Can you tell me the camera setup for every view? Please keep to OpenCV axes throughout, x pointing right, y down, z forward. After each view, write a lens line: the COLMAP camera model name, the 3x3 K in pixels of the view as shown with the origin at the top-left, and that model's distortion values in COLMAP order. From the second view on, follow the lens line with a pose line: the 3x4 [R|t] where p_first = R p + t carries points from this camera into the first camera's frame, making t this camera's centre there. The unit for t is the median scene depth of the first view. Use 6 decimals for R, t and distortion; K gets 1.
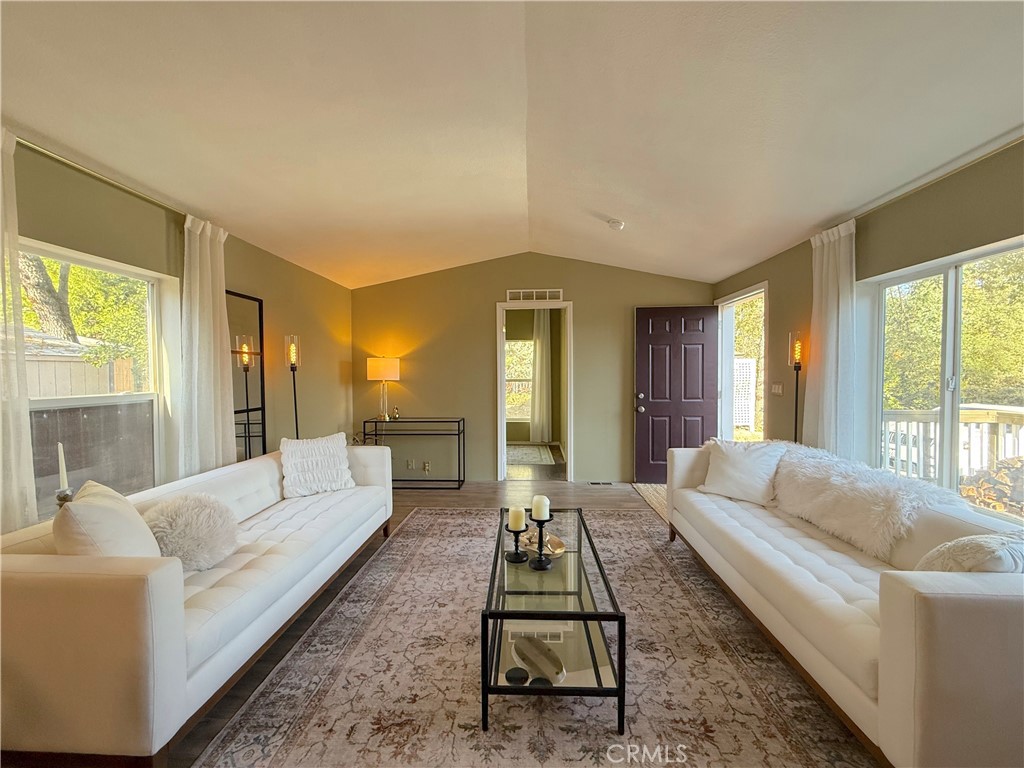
lens RADIAL K [[407.1, 0, 512.0], [0, 407.1, 384.0], [0, 0, 1]] dist [-0.001811, 0.000432]
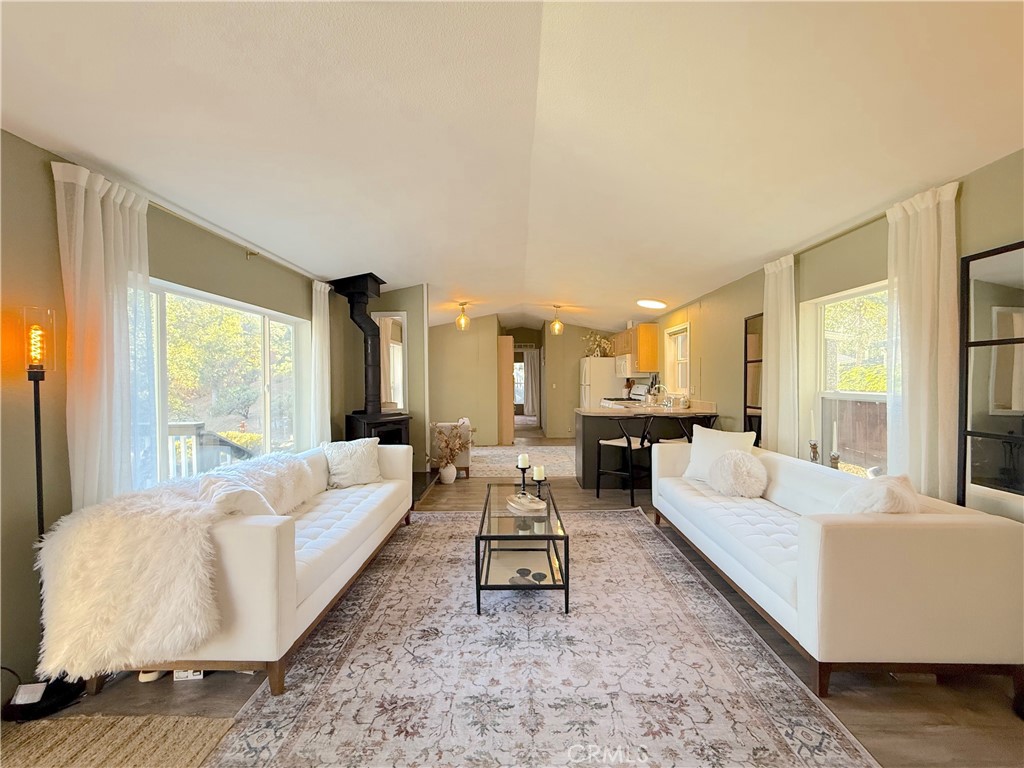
lens RADIAL K [[407.1, 0, 512.0], [0, 407.1, 384.0], [0, 0, 1]] dist [-0.001811, 0.000432]
pose [[-0.999457, 0.010863, -0.031110, 0.097693], [0.009556, 0.999079, 0.041833, -0.045932], [0.031536, 0.041513, -0.998640, 1.566431]]
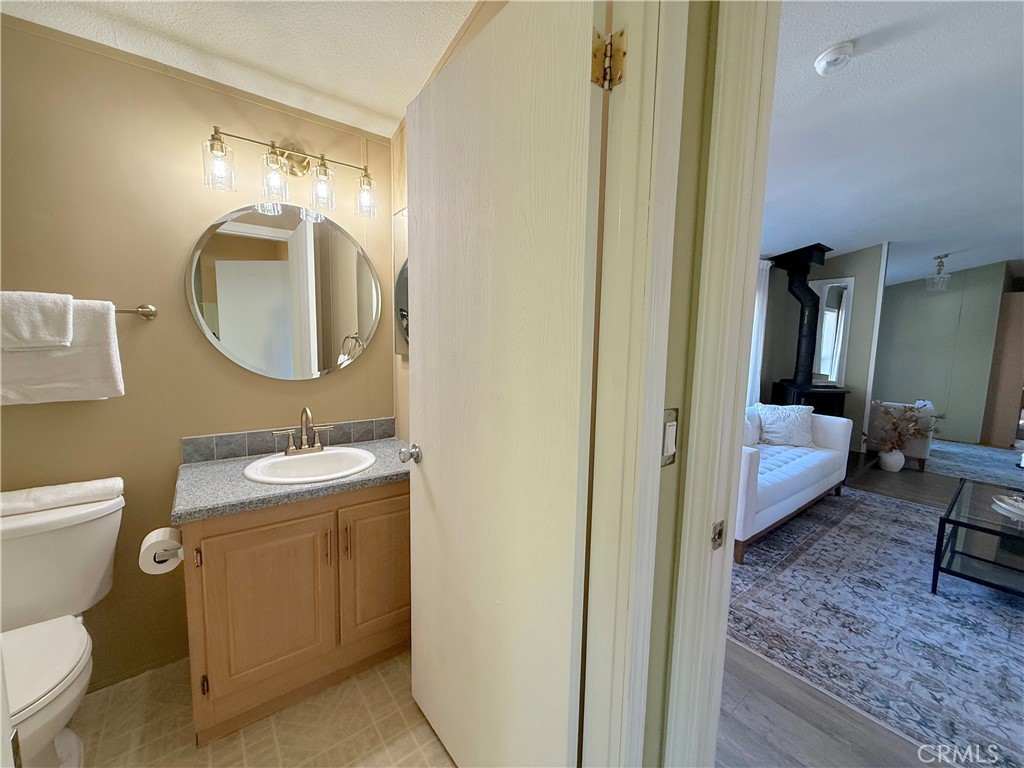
lens RADIAL K [[407.1, 0, 512.0], [0, 407.1, 384.0], [0, 0, 1]] dist [-0.001811, 0.000432]
pose [[-0.645562, -0.090850, 0.758285, 0.108745], [0.002764, 0.992615, 0.121278, -0.065719], [-0.763702, 0.080389, -0.640544, 1.868506]]
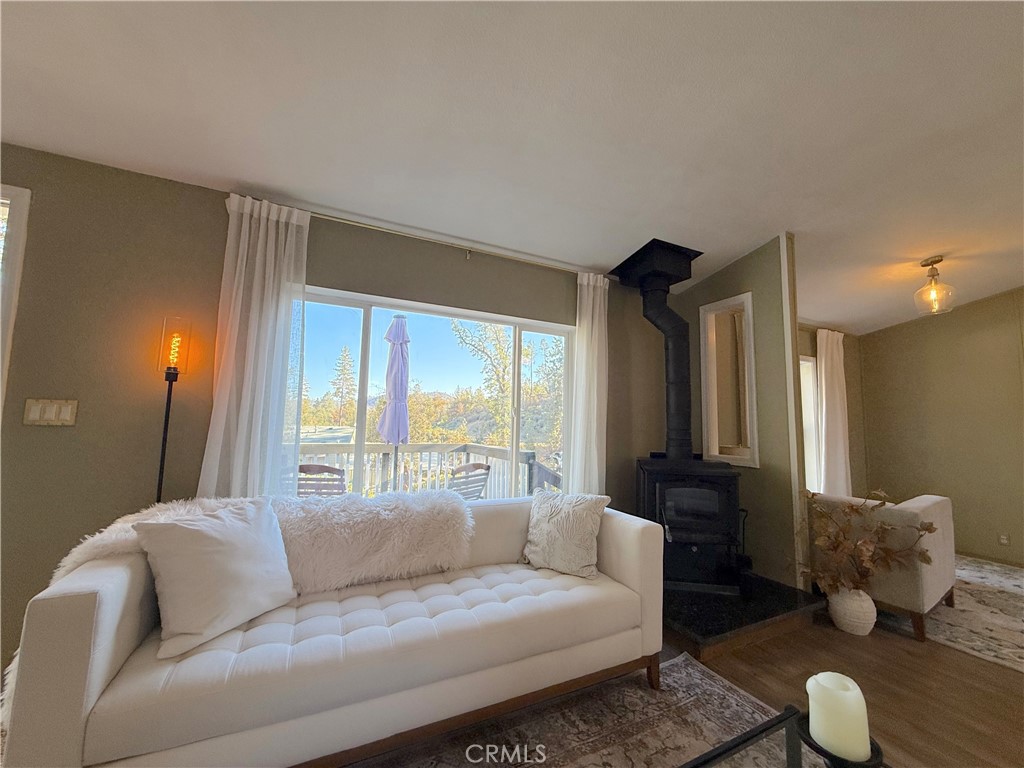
lens RADIAL K [[407.1, 0, 512.0], [0, 407.1, 384.0], [0, 0, 1]] dist [-0.001811, 0.000432]
pose [[-0.488631, 0.077609, 0.869032, -0.075710], [0.004108, 0.996230, -0.086659, 0.026187], [-0.872481, -0.038774, -0.487107, 0.860212]]
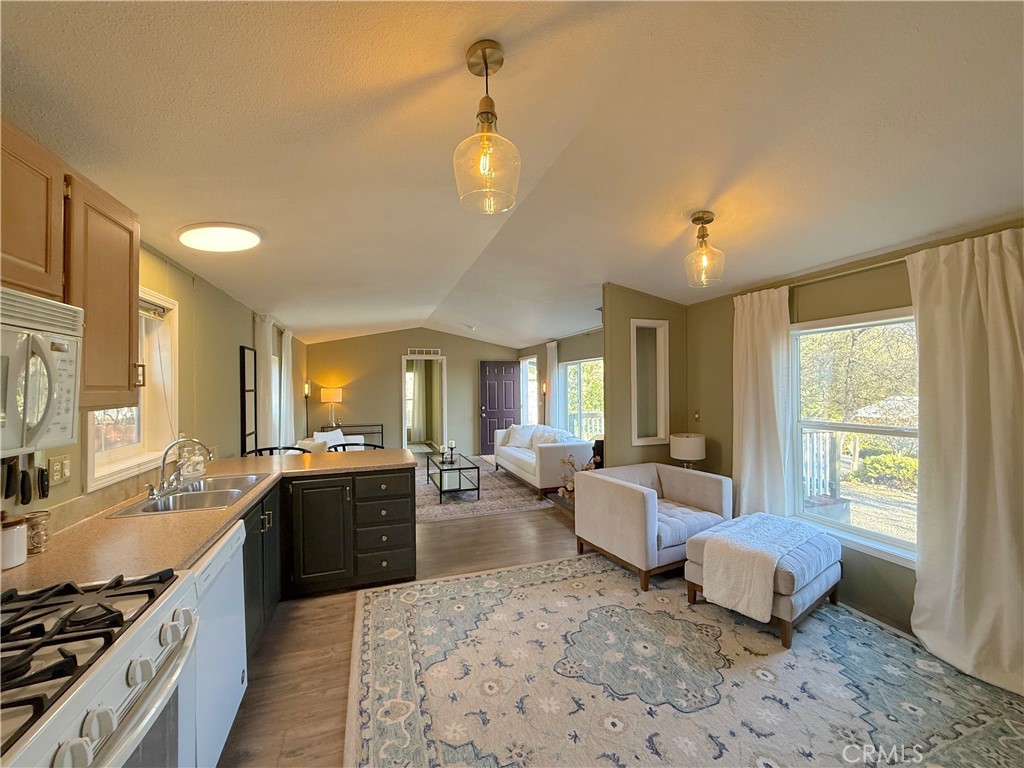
lens RADIAL K [[407.1, 0, 512.0], [0, 407.1, 384.0], [0, 0, 1]] dist [-0.001811, 0.000432]
pose [[0.930158, -0.001469, 0.367157, -0.375402], [0.015495, 0.999258, -0.035257, -0.019624], [-0.366832, 0.038484, 0.929491, -1.204170]]
